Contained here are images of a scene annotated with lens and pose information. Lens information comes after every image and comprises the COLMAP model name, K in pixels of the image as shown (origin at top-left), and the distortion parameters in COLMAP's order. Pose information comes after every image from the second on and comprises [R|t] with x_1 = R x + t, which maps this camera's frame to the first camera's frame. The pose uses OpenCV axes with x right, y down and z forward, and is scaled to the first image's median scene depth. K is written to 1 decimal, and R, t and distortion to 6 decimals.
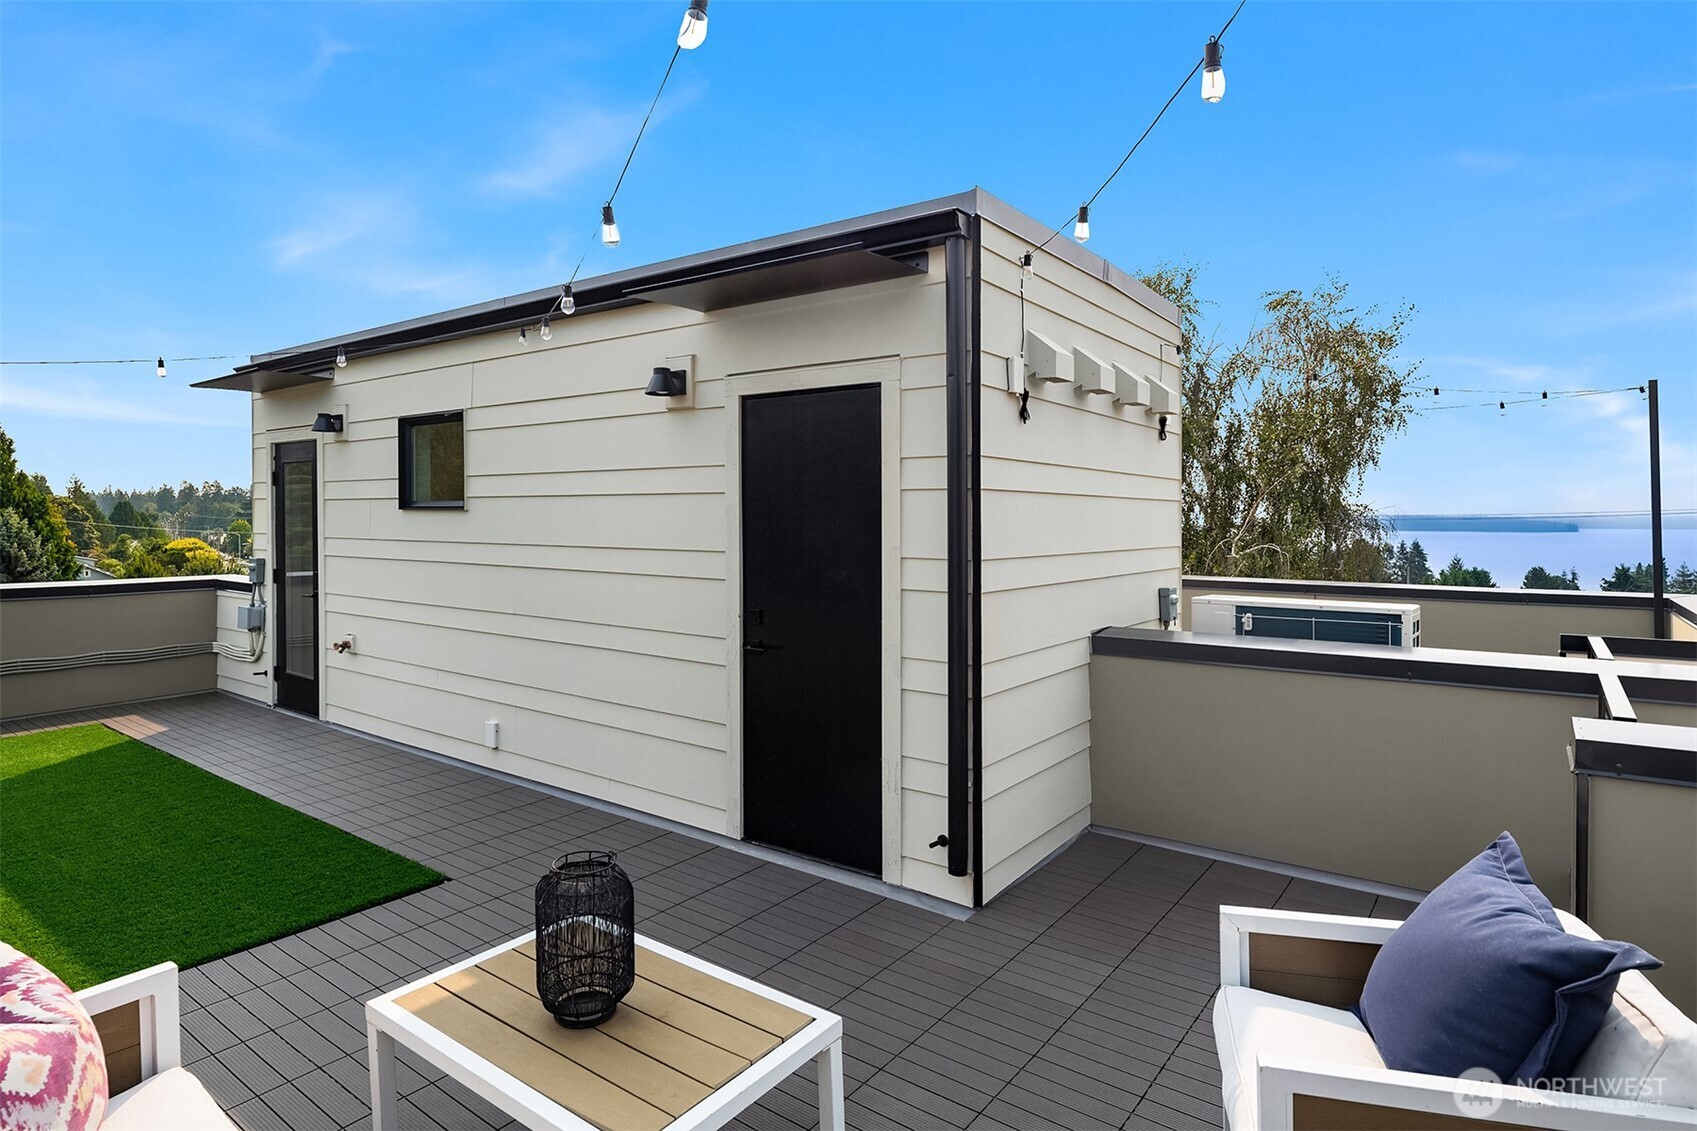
lens RADIAL K [[913.6, 0, 853.1], [0, 913.6, 522.3], [0, 0, 1]] dist [-0.001160, -0.001039]
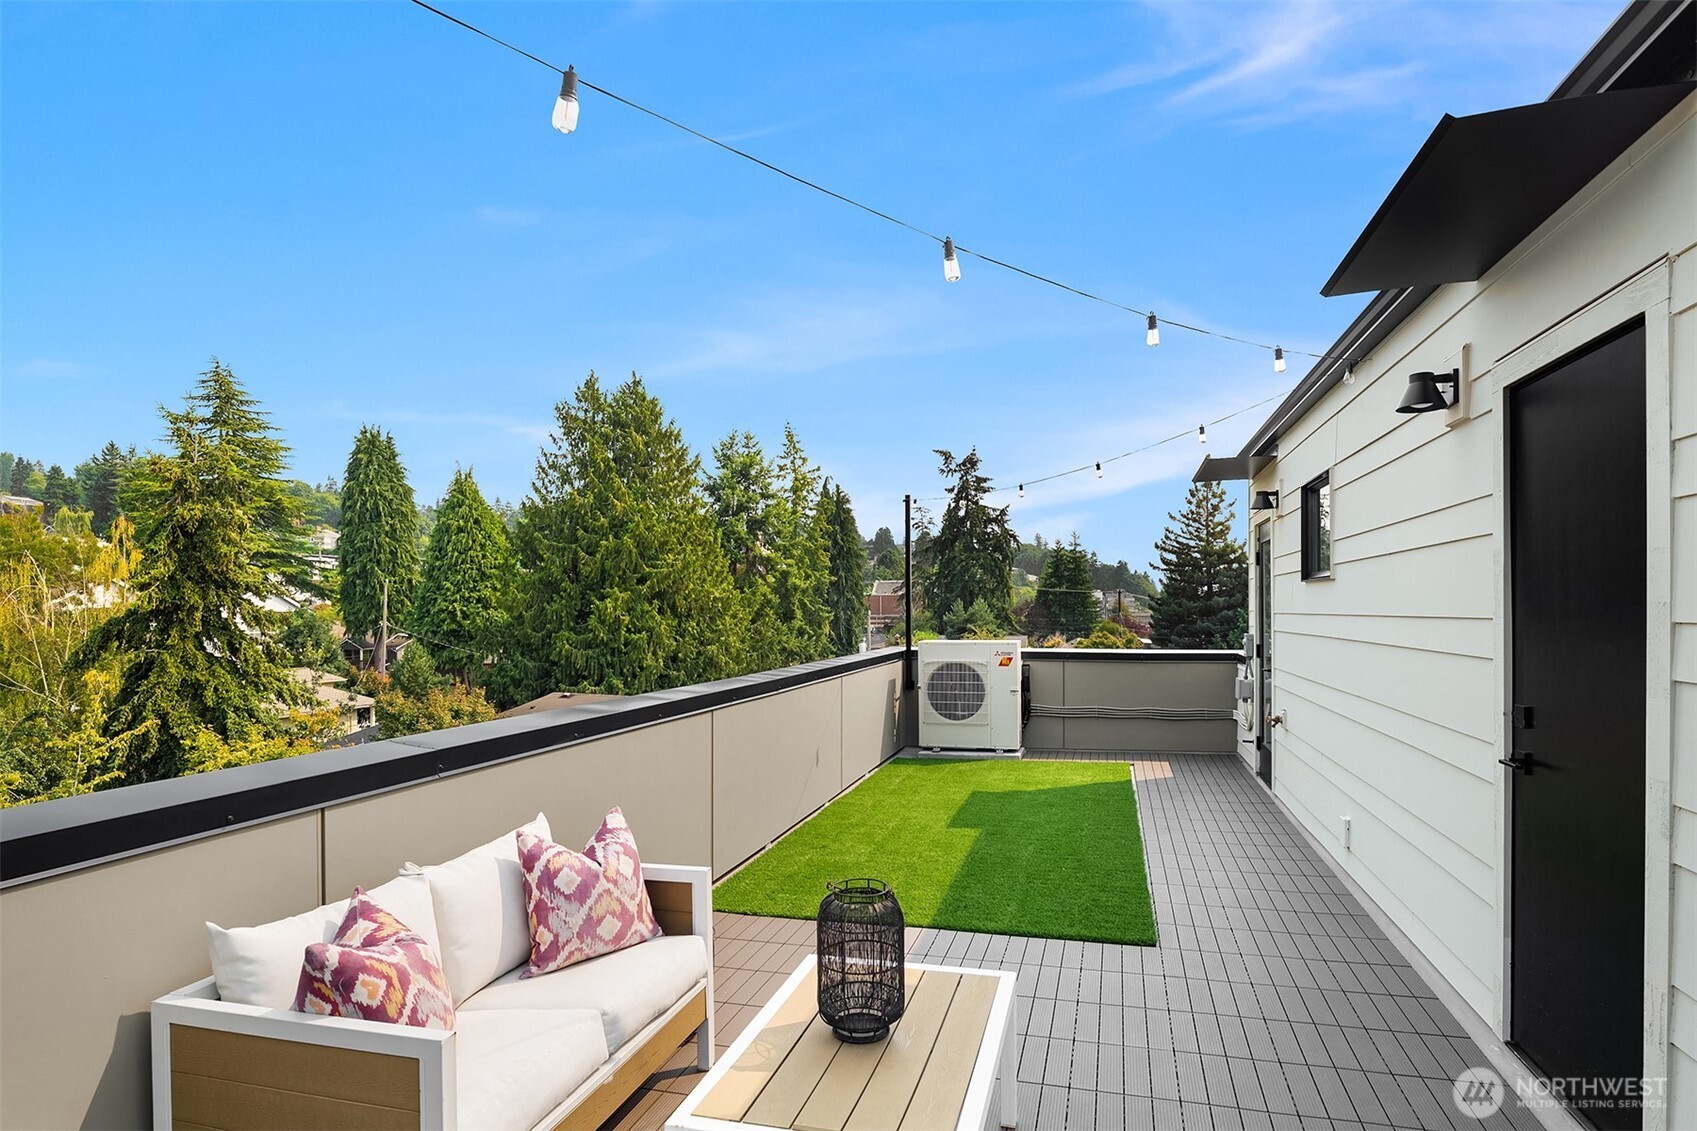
lens RADIAL K [[931.3, 0, 852.8], [0, 931.3, 623.4], [0, 0, 1]] dist [-0.000199, -0.000694]
pose [[0.359060, 0.008204, -0.933278, 0.347606], [0.001287, 0.999956, 0.009286, 0.028732], [0.933314, -0.004535, 0.359034, 0.302797]]
